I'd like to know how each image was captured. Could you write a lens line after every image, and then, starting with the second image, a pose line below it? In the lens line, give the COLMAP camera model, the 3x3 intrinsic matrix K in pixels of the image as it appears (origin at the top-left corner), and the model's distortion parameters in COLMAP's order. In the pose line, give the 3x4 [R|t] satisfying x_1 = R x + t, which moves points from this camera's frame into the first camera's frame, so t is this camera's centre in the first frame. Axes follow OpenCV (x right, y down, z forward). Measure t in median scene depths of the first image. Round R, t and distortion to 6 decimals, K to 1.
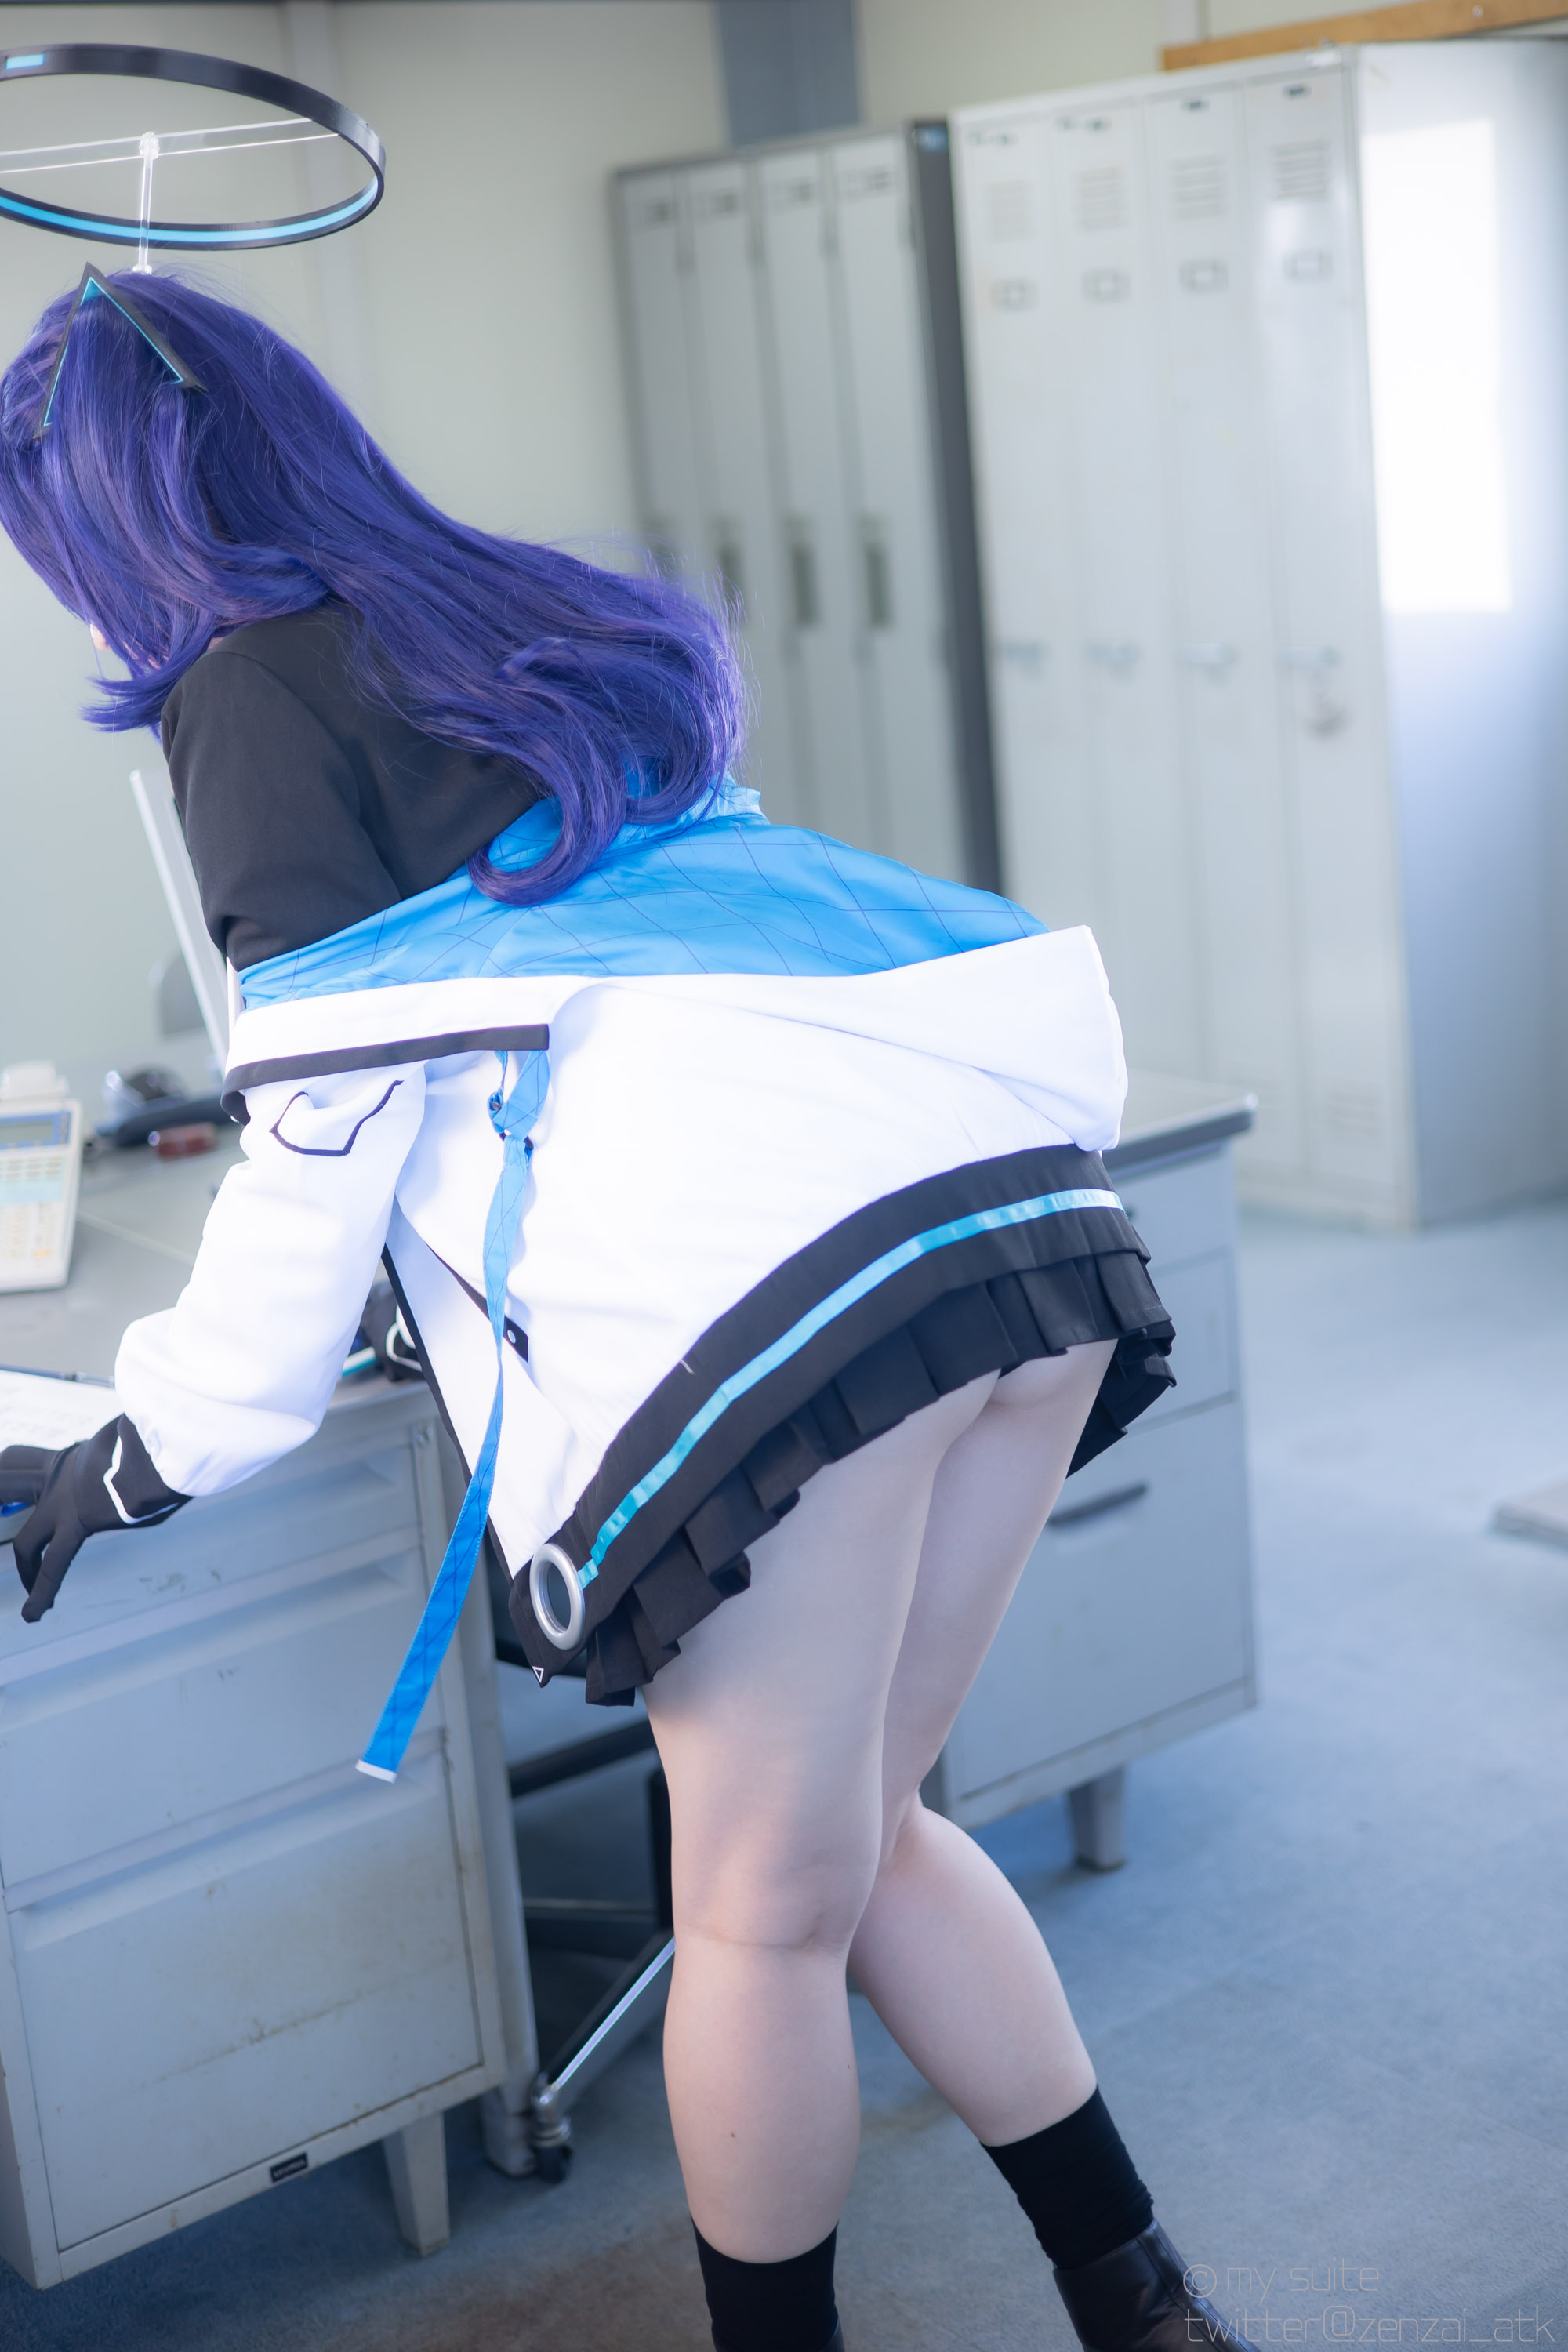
lens RADIAL K [[3429.4, 0, 747.8], [0, 3429.4, 1175.2], [0, 0, 1]] dist [0.025780, 0.000000]
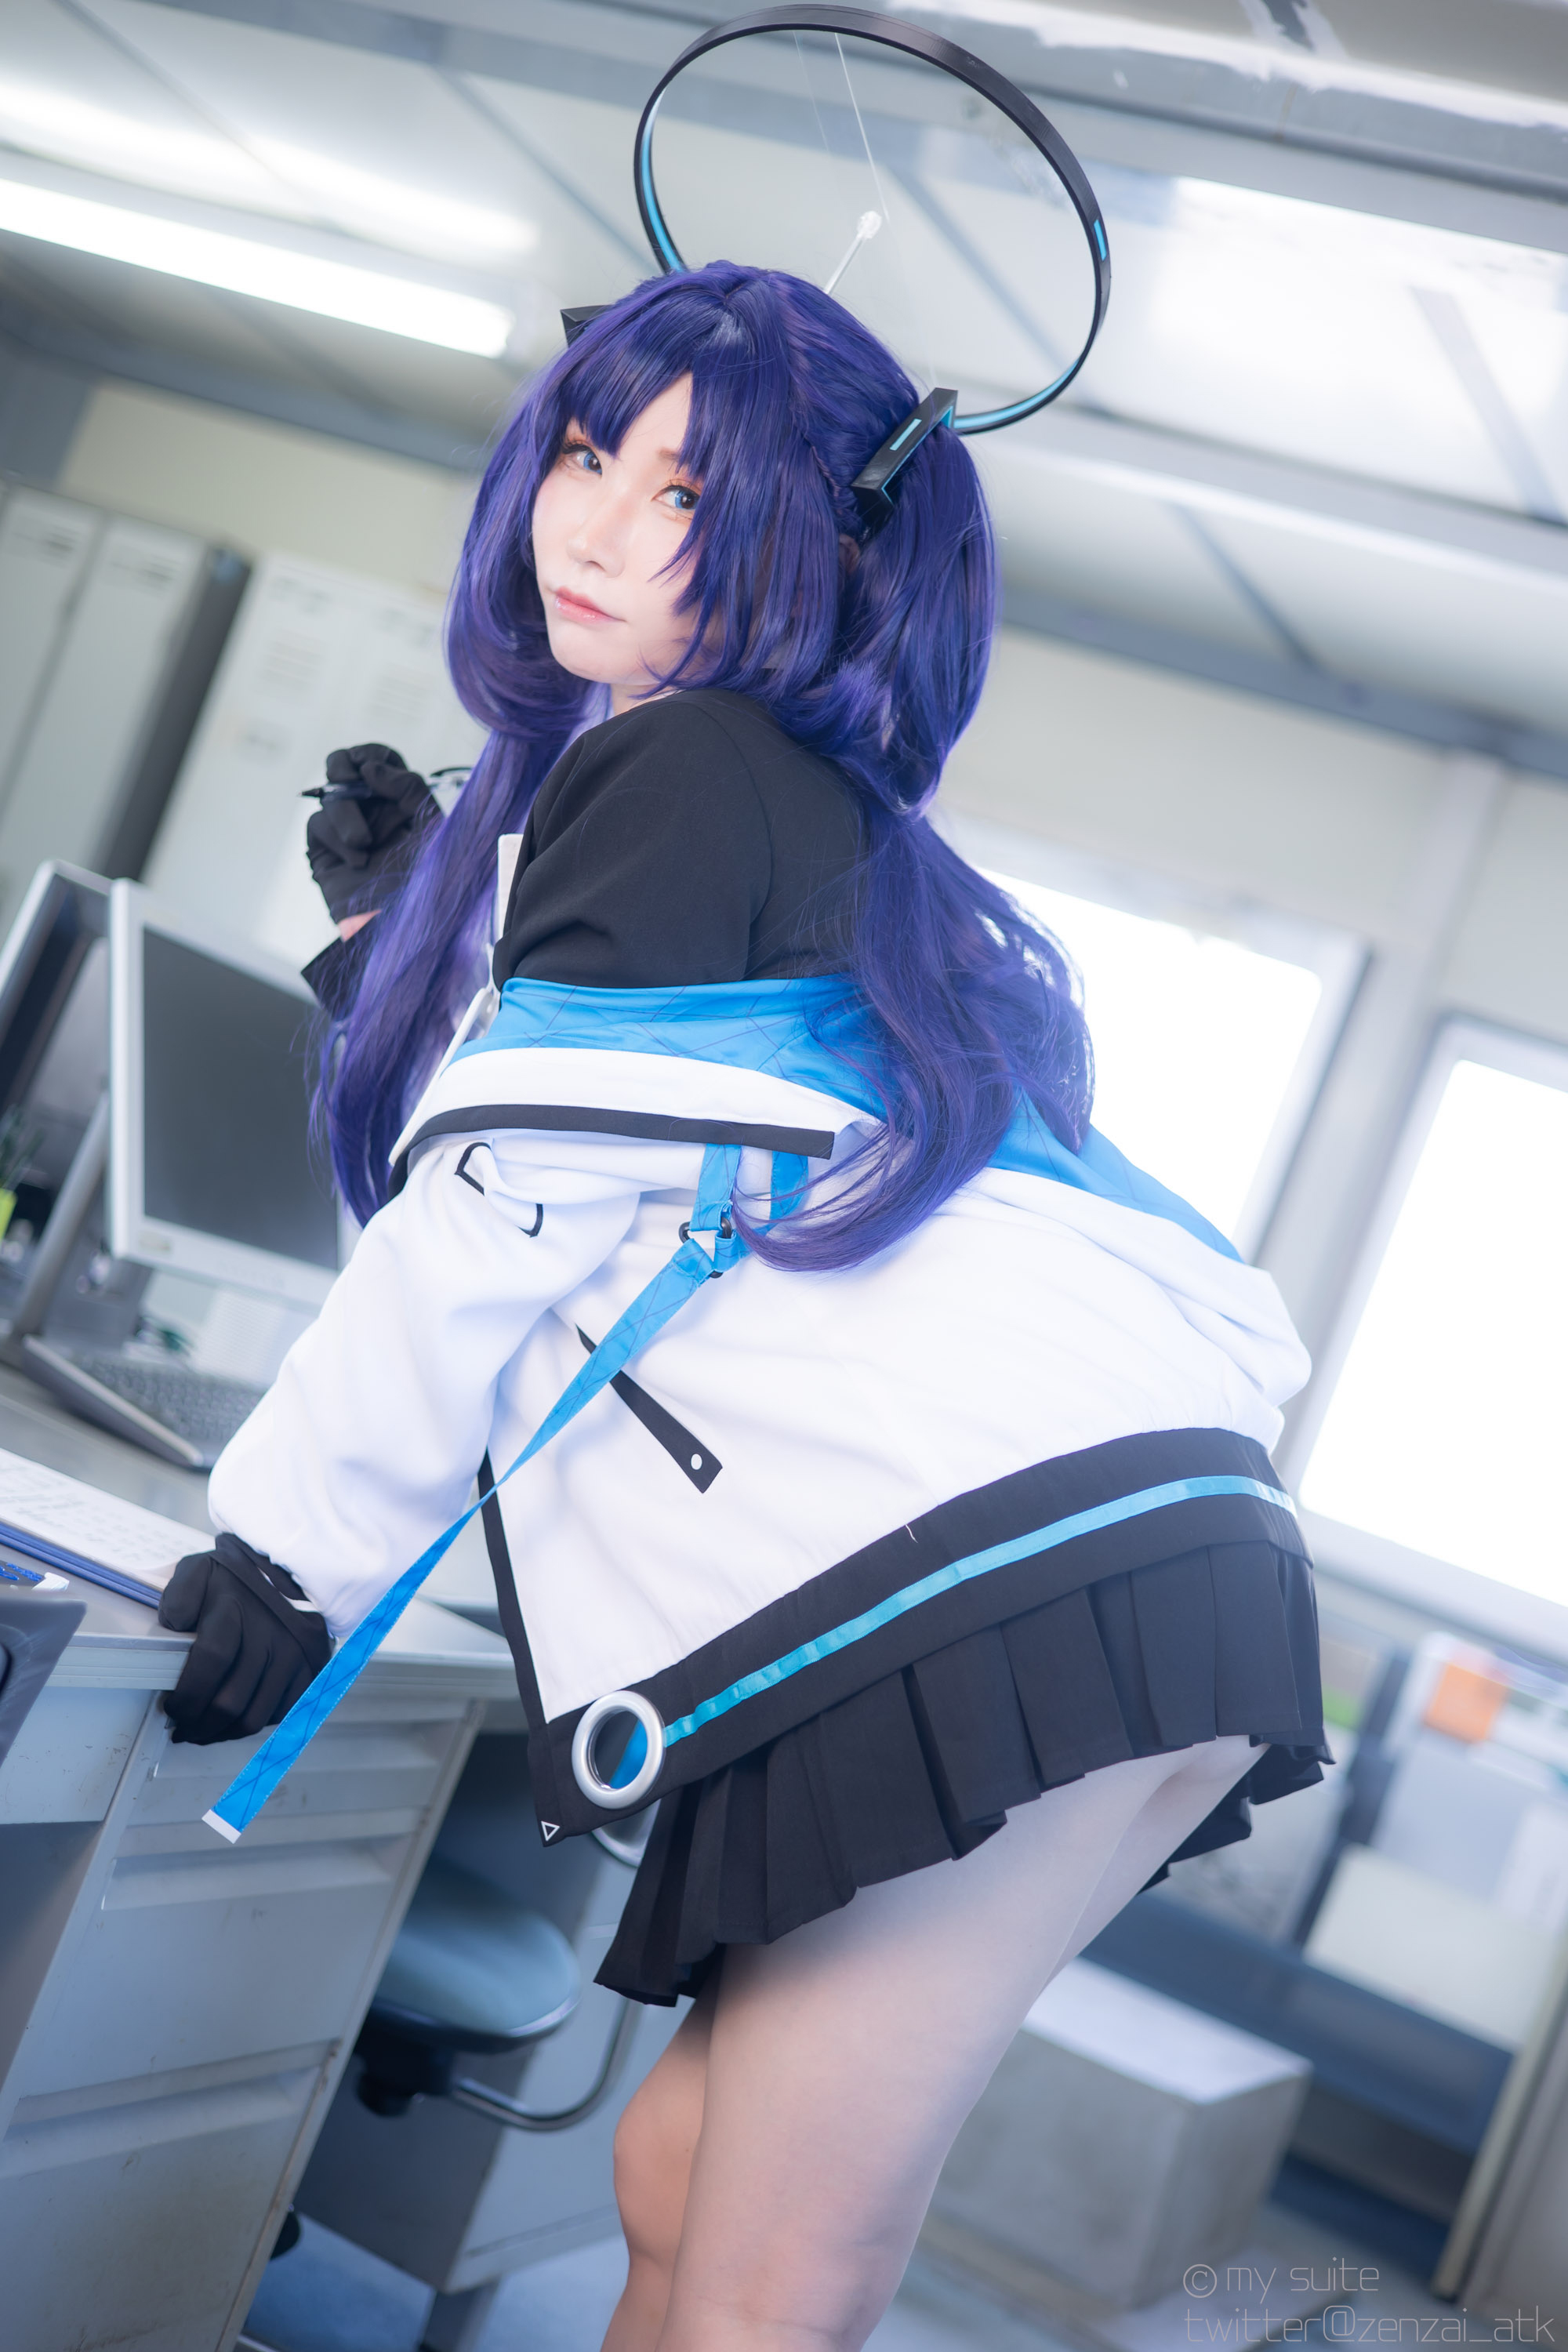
lens RADIAL K [[3429.4, 0, 788.4], [0, 3429.4, 1168.8], [0, 0, 1]] dist [0.025780, 0.000000]
pose [[0.785307, 0.387641, 0.482729, -0.420661], [-0.296107, 0.919927, -0.257011, 0.122115], [-0.543704, 0.058893, 0.837208, 0.158238]]
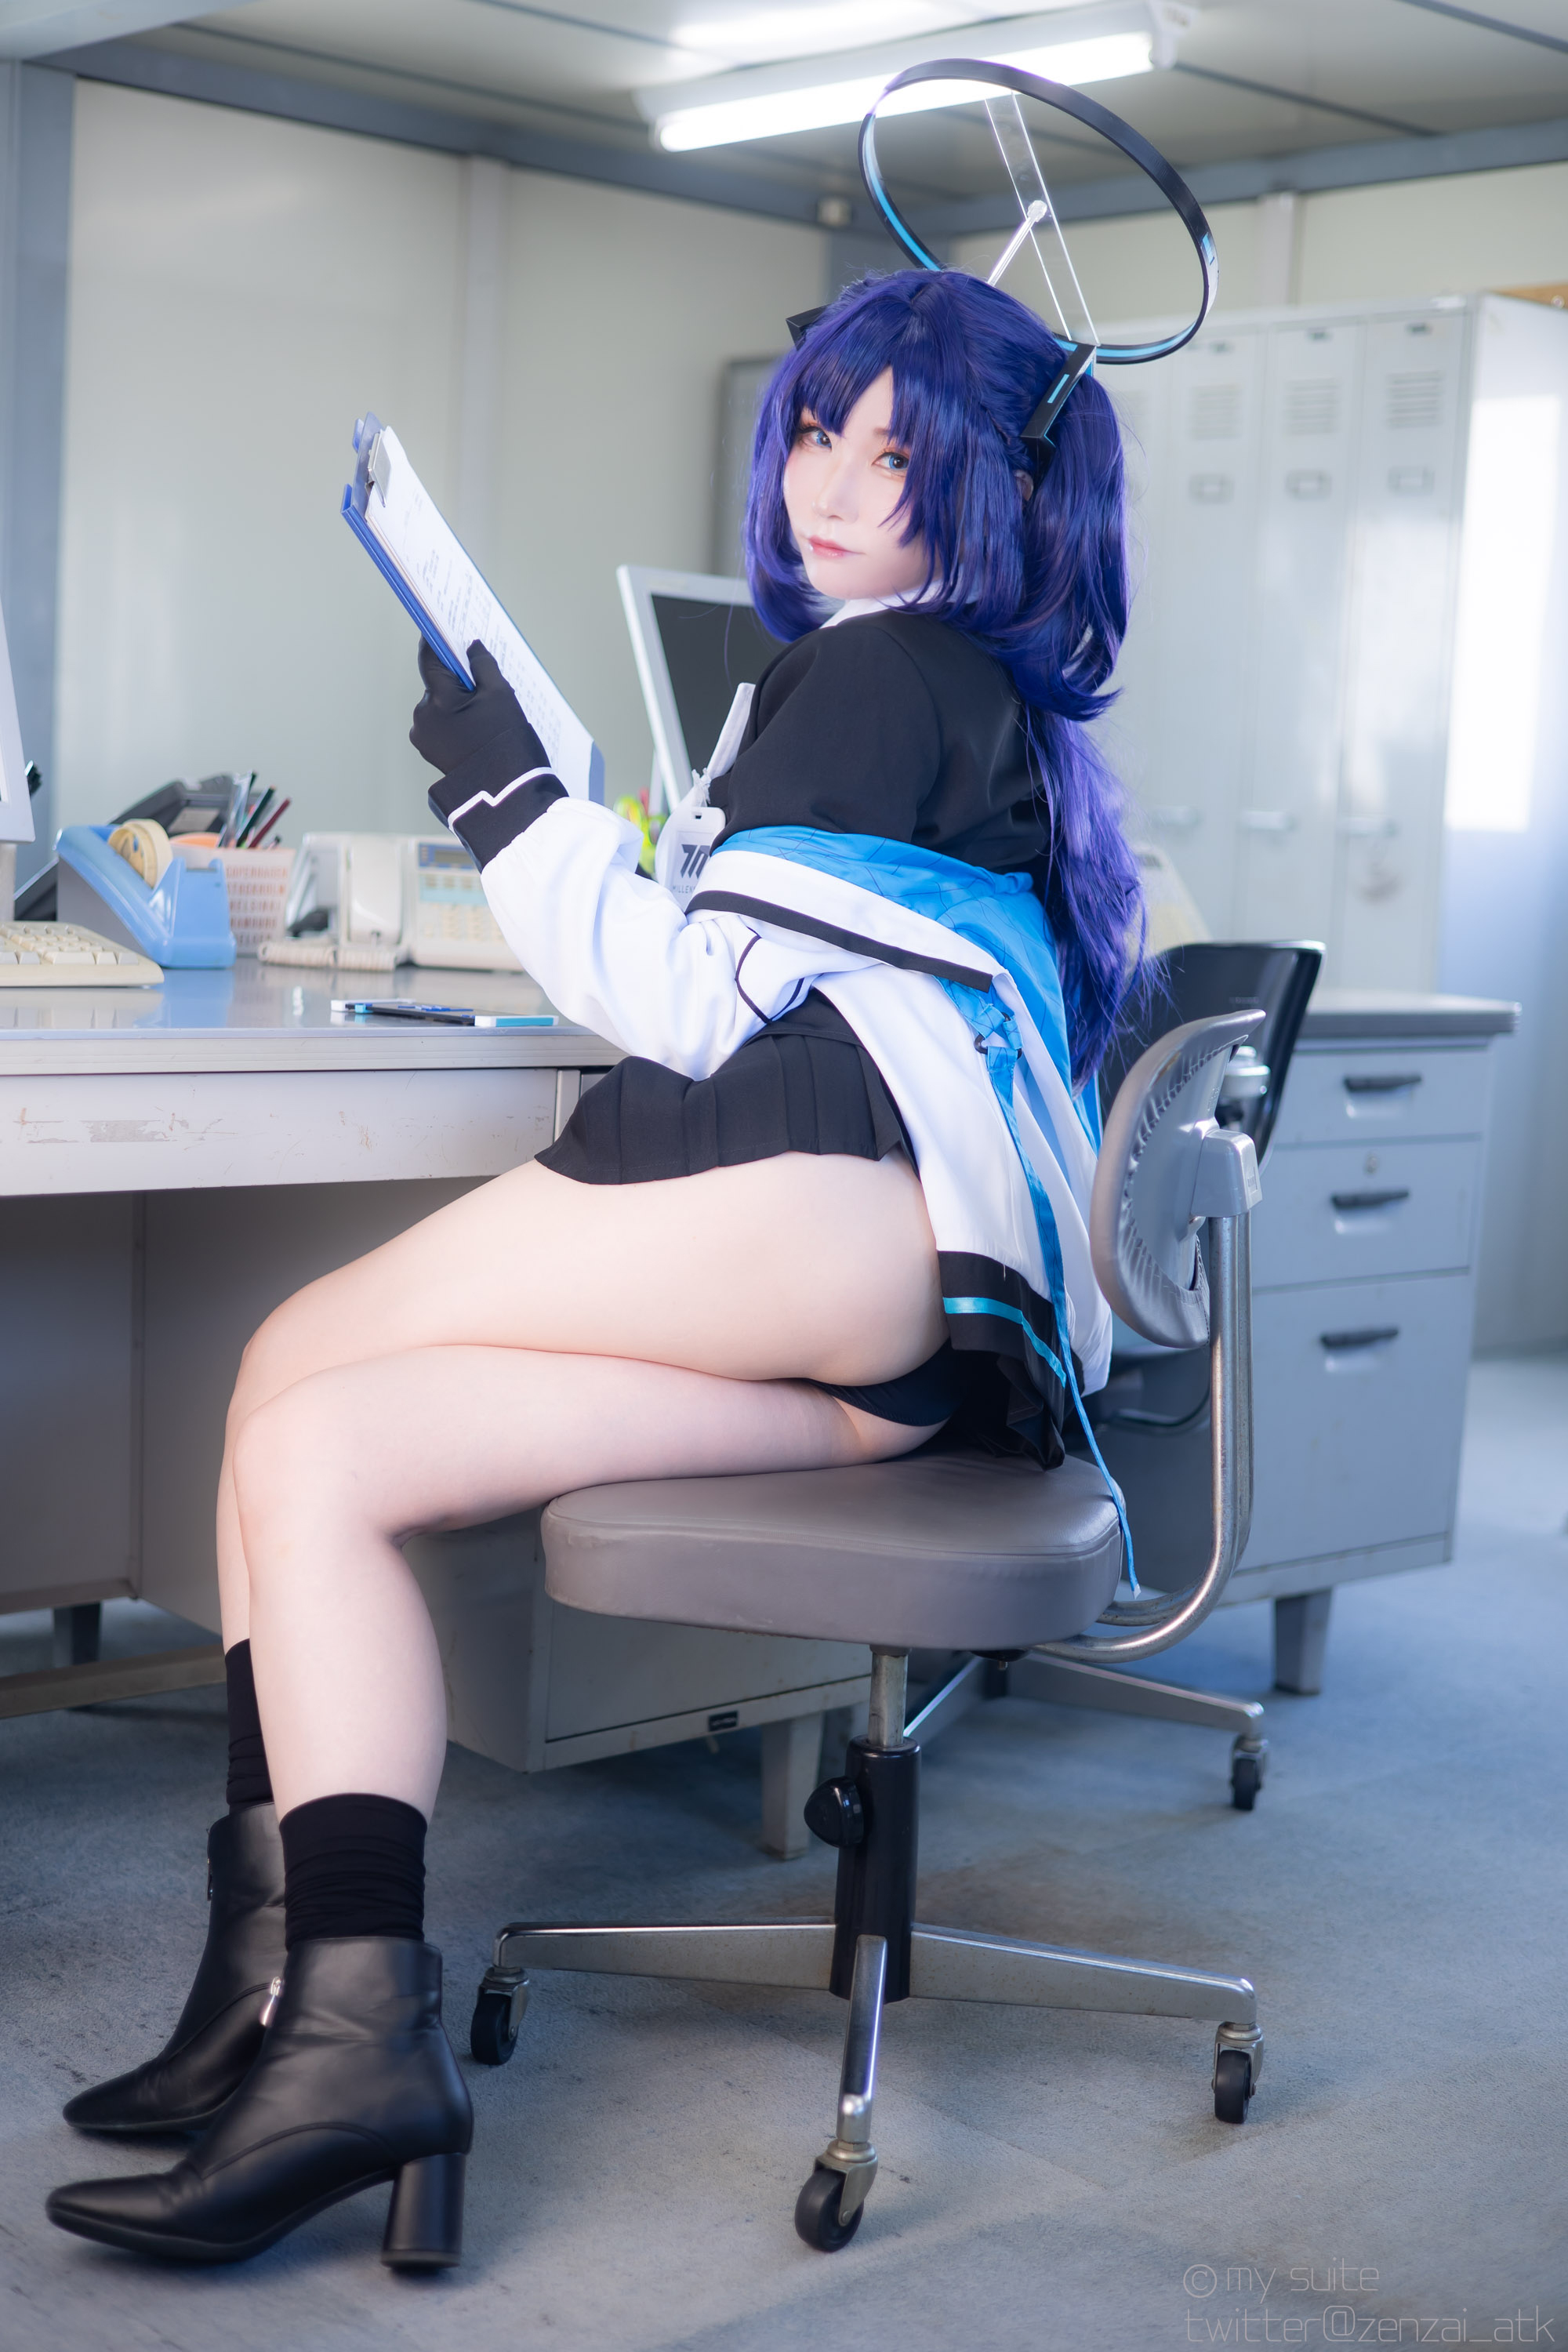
lens RADIAL K [[3429.4, 0, 768.6], [0, 3429.4, 1152.3], [0, 0, 1]] dist [0.025780, 0.000000]
pose [[0.986606, 0.129221, 0.099556, -0.207631], [-0.114809, 0.983622, -0.138949, 0.213952], [-0.115880, 0.125657, 0.985283, -0.092872]]
